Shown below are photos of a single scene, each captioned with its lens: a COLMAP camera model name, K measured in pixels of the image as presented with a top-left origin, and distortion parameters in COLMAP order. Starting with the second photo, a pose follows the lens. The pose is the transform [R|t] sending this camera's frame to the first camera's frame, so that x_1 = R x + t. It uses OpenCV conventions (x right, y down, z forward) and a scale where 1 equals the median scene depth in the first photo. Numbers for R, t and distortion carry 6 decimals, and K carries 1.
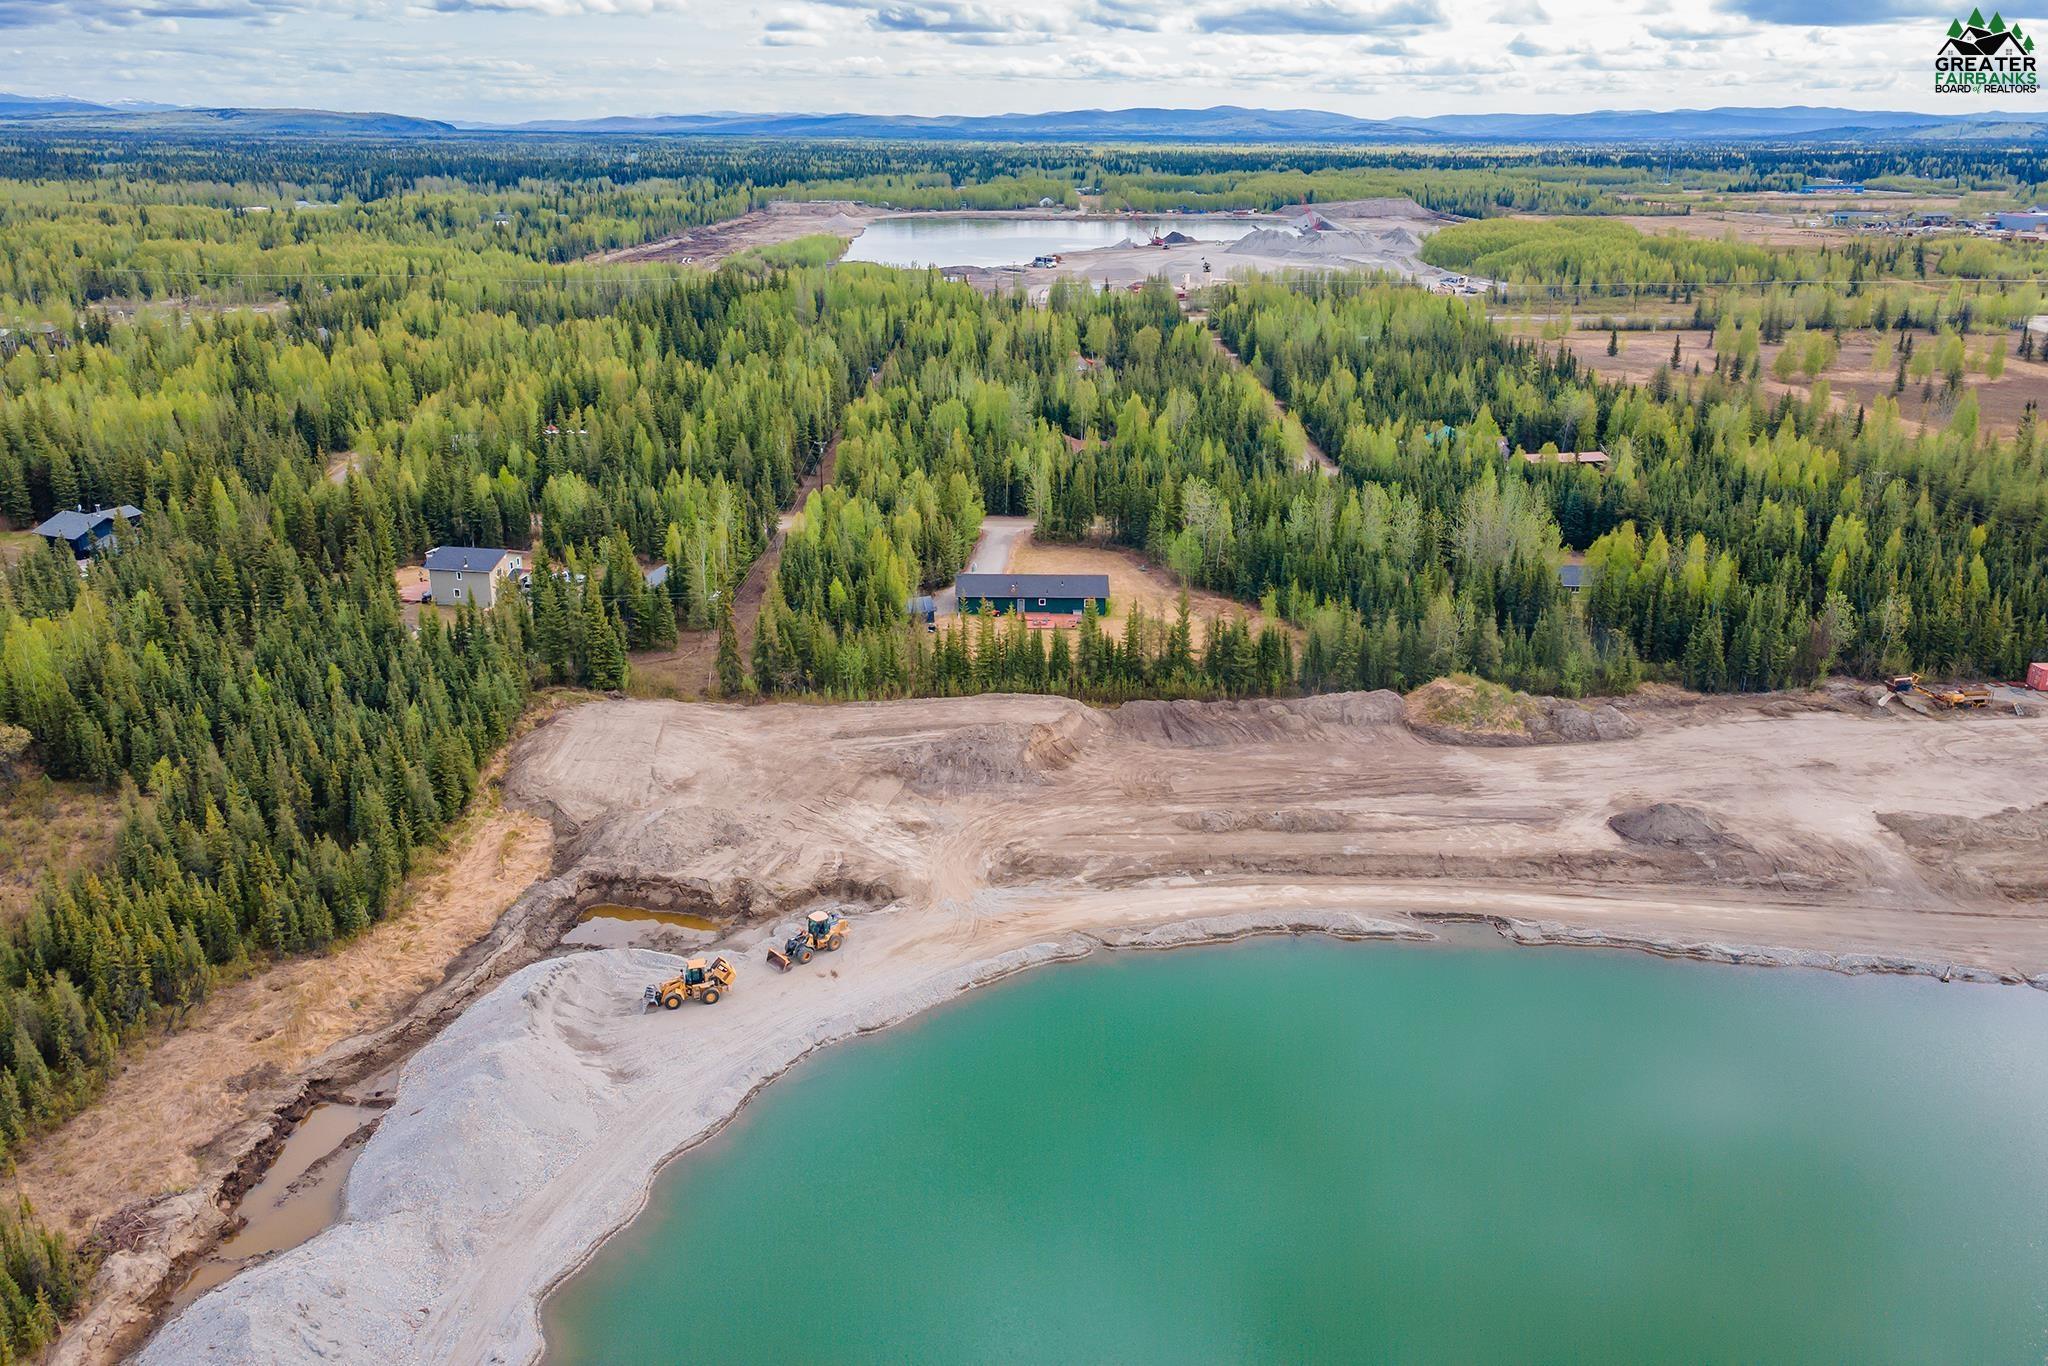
lens RADIAL K [[1428.0, 0, 1024.0], [0, 1428.0, 683.0], [0, 0, 1]] dist [-0.002994, 0.045350]
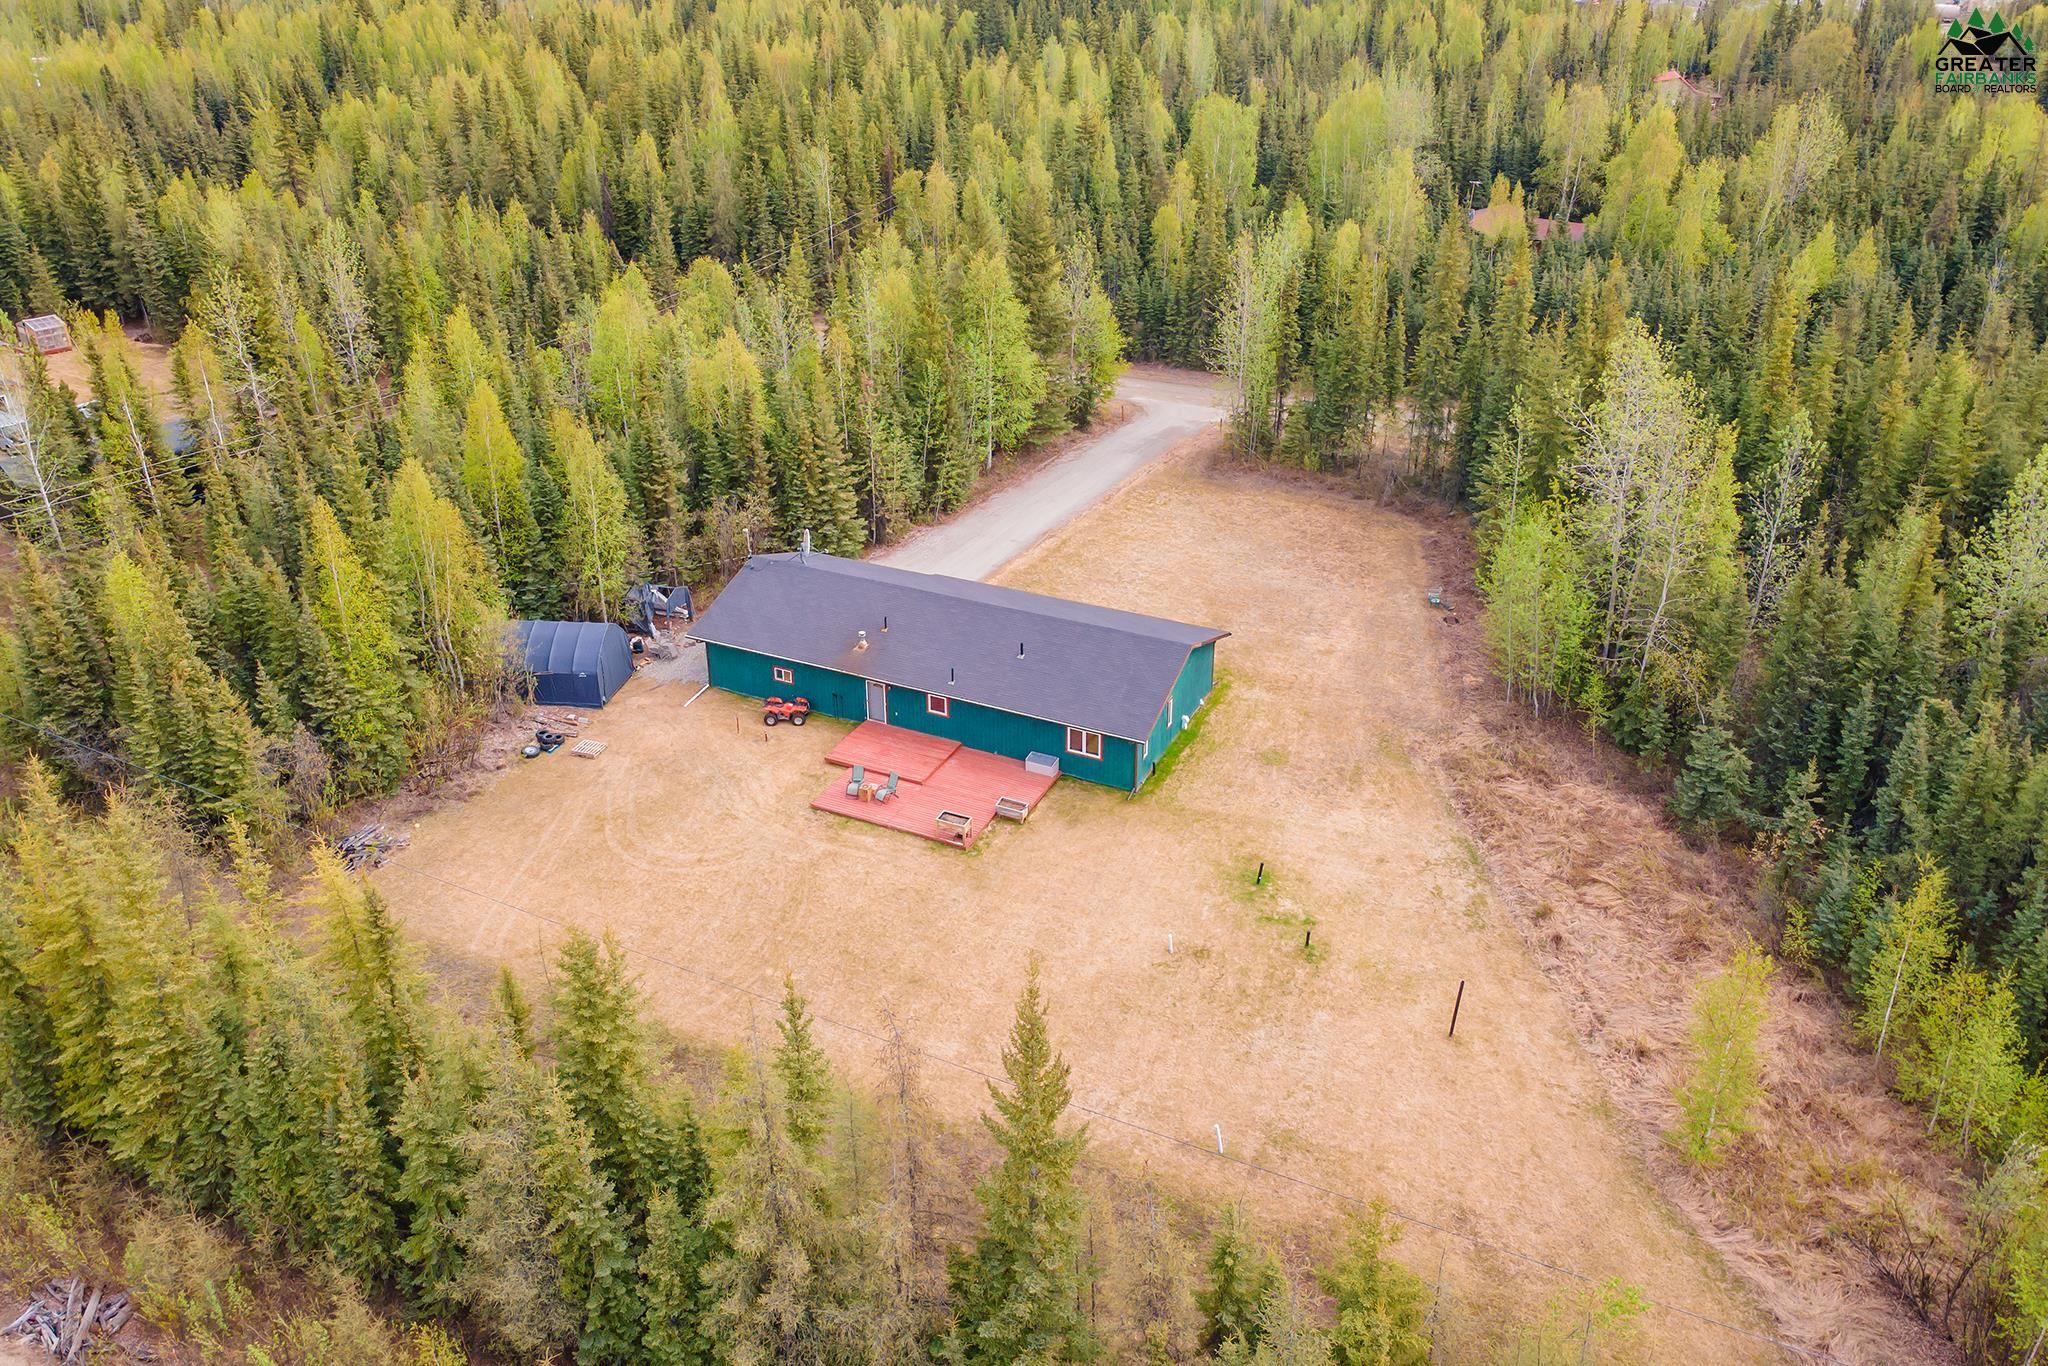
lens RADIAL K [[1471.1, 0, 1026.4], [0, 1471.1, 631.1], [0, 0, 1]] dist [-0.002404, 0.061662]
pose [[0.902807, 0.179720, -0.390691, 0.114730], [-0.141596, 0.982058, 0.124551, -0.088761], [0.406066, -0.057125, 0.912057, 0.576507]]
